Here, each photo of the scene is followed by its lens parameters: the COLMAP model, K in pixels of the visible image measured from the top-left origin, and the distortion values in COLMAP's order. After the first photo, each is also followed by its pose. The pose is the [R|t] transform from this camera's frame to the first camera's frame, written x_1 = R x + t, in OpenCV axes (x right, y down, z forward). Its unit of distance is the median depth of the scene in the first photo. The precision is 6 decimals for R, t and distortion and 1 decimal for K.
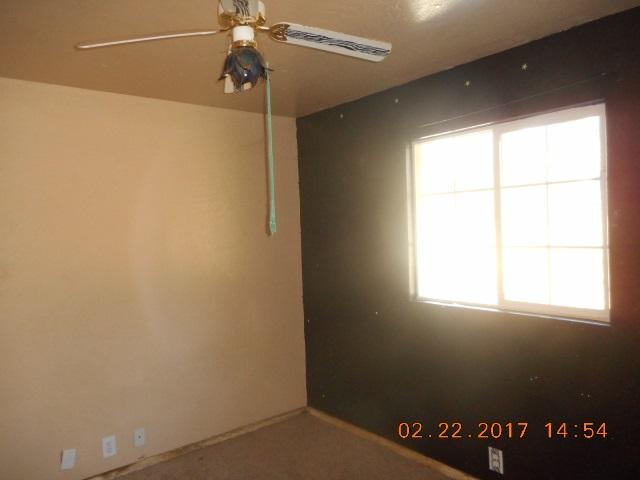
lens RADIAL K [[490.4, 0, 319.9], [0, 490.4, 239.1], [0, 0, 1]] dist [0.017359, -0.003848]
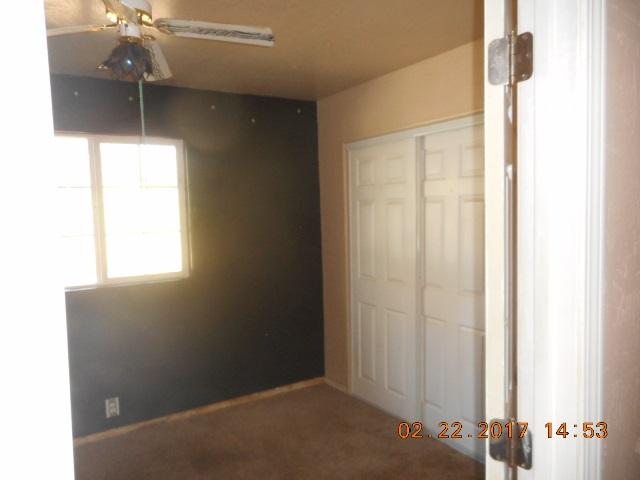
lens RADIAL K [[490.4, 0, 319.9], [0, 490.4, 239.1], [0, 0, 1]] dist [0.017359, -0.003848]
pose [[0.114230, -0.033513, 0.992889, -0.803867], [0.047077, 0.998491, 0.028286, 0.016746], [-0.992338, 0.043511, 0.115636, 0.325666]]
